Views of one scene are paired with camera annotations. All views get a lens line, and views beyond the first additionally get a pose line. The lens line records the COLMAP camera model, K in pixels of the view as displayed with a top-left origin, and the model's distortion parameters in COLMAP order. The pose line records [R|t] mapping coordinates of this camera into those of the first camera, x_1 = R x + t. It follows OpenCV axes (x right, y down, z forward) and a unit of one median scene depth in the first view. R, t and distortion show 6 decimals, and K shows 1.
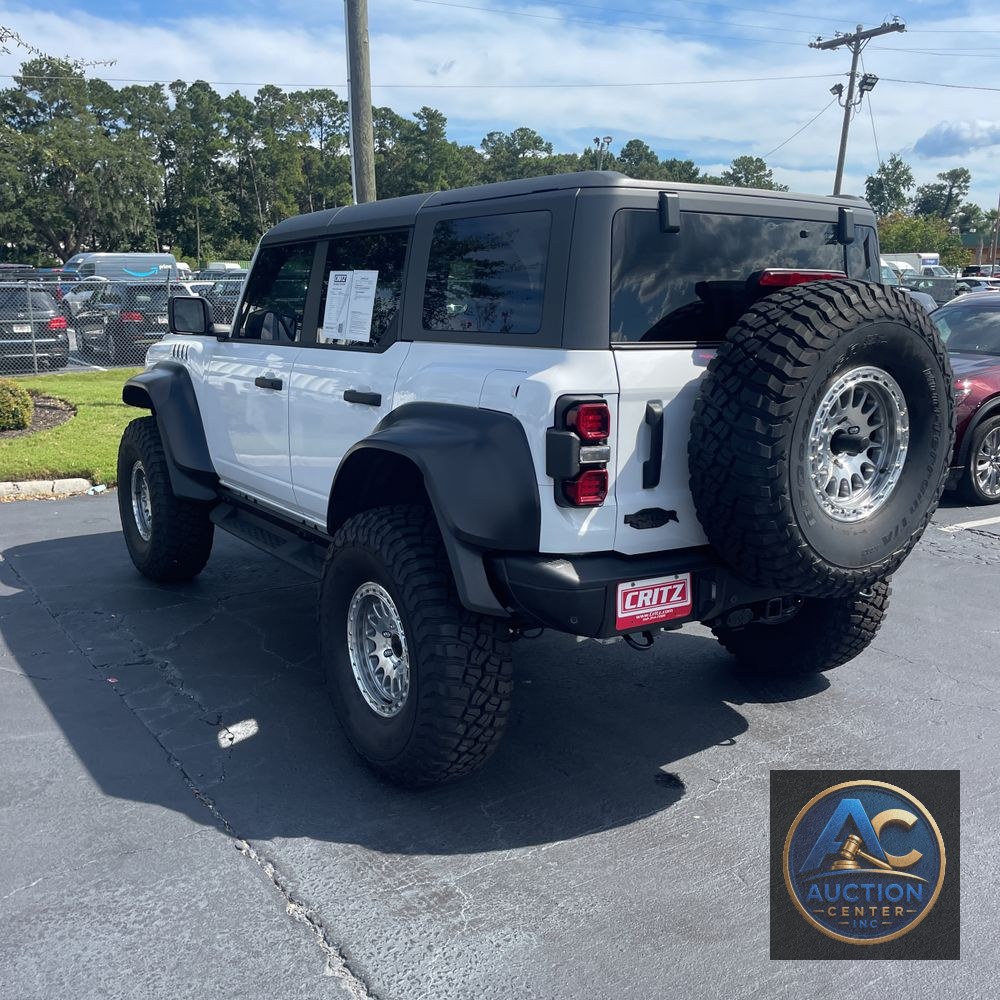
lens RADIAL K [[1067.2, 0, 482.0], [0, 1067.2, 499.0], [0, 0, 1]] dist [0.105829, -0.162021]
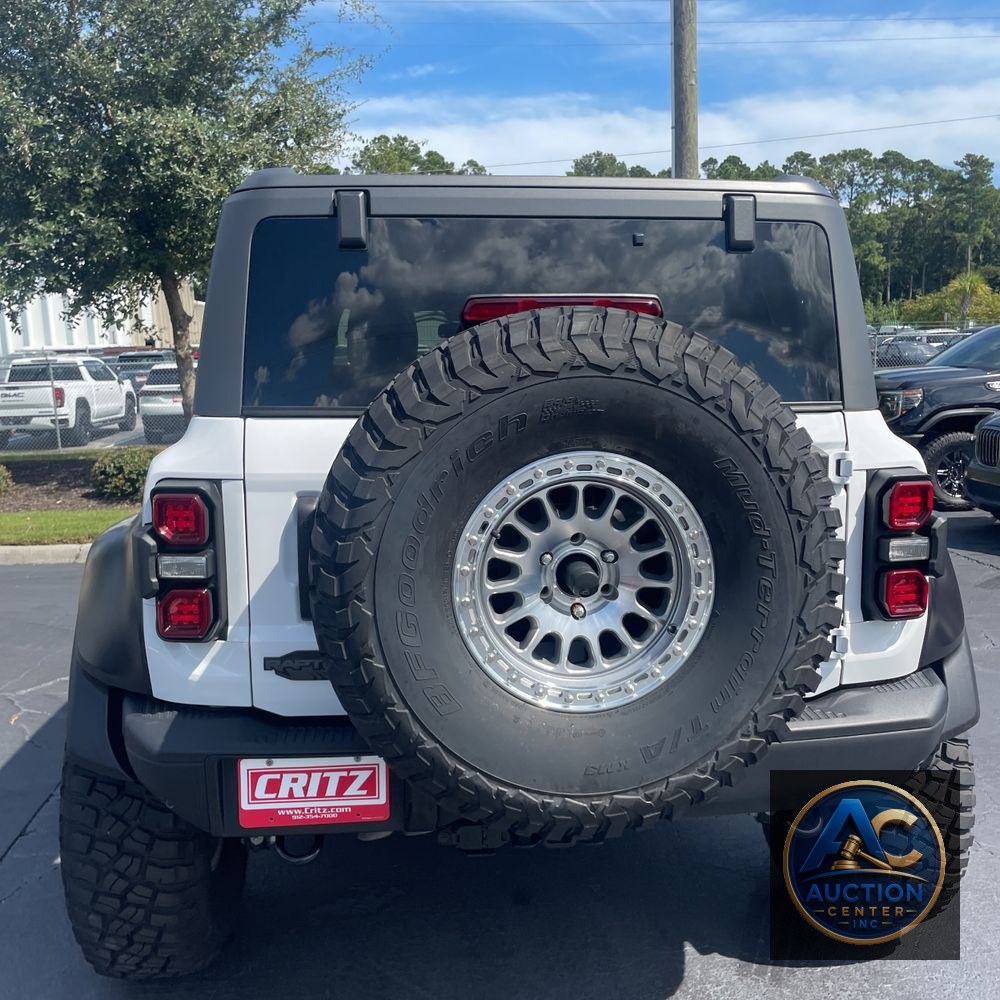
lens RADIAL K [[1037.6, 0, 502.0], [0, 1037.6, 480.6], [0, 0, 1]] dist [0.104261, -0.154941]
pose [[0.877025, 0.037918, -0.478946, 0.562164], [-0.072139, 0.995972, -0.053246, -0.070336], [0.474998, 0.081249, 0.876228, 0.462939]]
